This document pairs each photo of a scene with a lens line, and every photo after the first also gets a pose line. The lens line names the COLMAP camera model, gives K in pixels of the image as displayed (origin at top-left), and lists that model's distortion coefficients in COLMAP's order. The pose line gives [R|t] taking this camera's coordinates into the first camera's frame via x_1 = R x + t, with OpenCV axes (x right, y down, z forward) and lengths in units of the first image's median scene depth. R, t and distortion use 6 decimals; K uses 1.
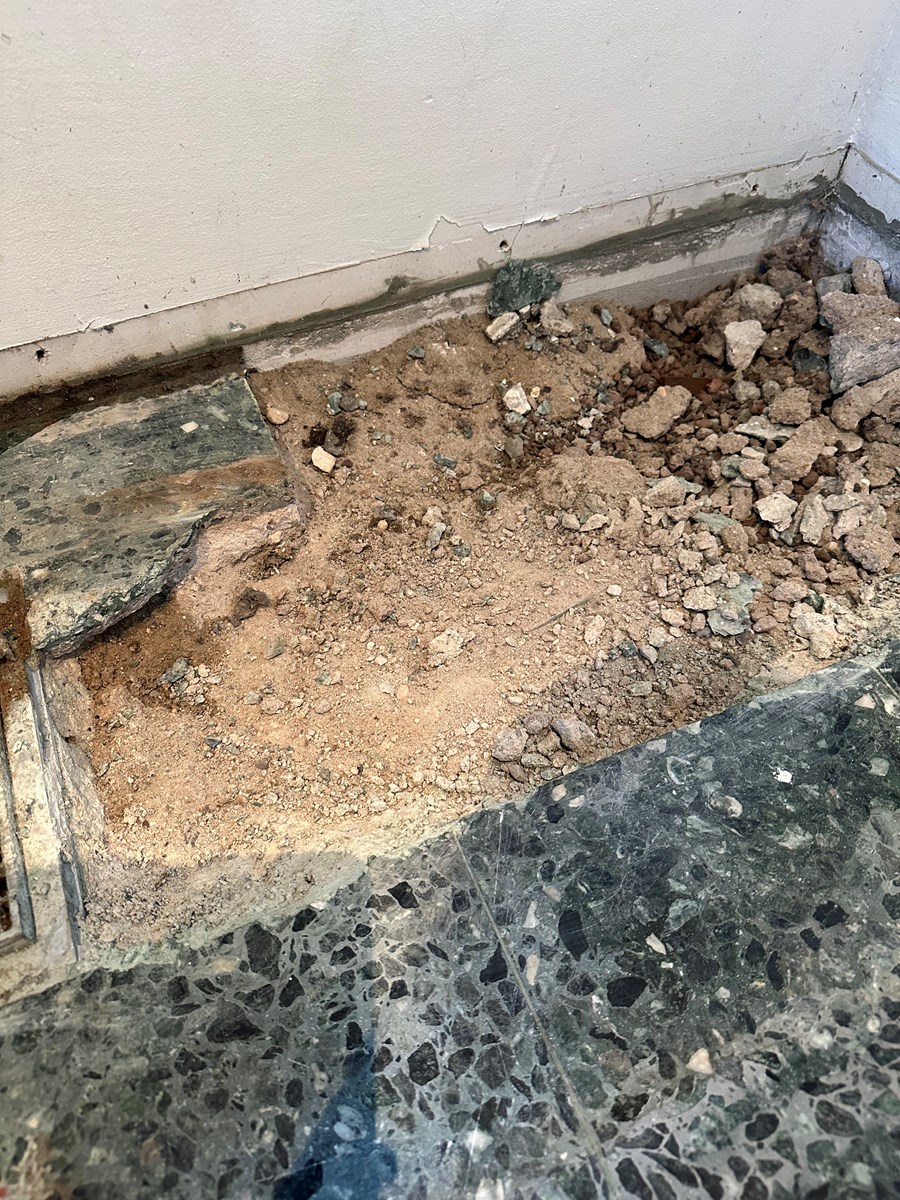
lens RADIAL K [[838.8, 0, 449.9], [0, 838.8, 597.0], [0, 0, 1]] dist [0.011426, -0.016652]
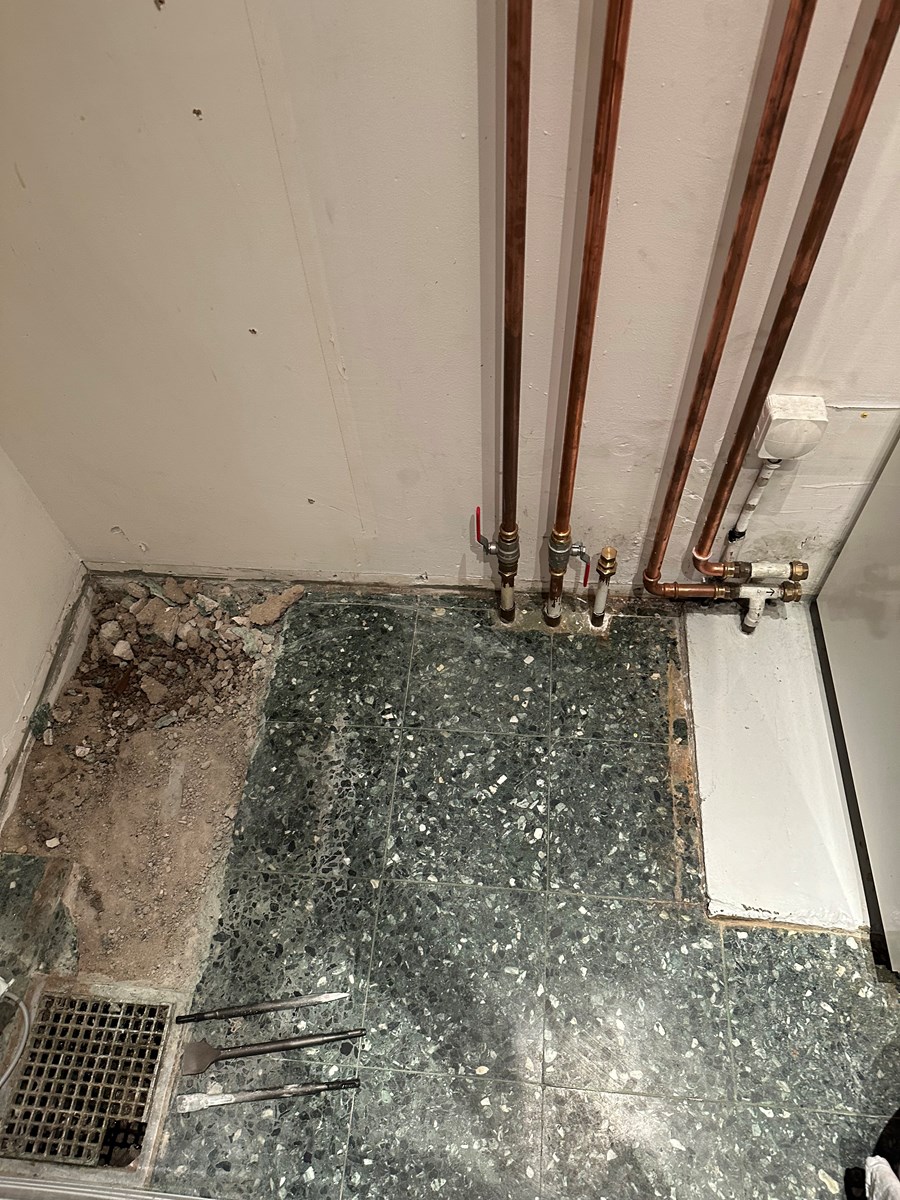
lens RADIAL K [[838.8, 0, 450.2], [0, 838.8, 594.9], [0, 0, 1]] dist [0.011426, -0.016652]
pose [[0.472552, -0.741162, 0.476837, -0.366045], [0.736384, 0.629315, 0.248396, -0.572261], [-0.484183, 0.233755, 0.843164, -2.481506]]
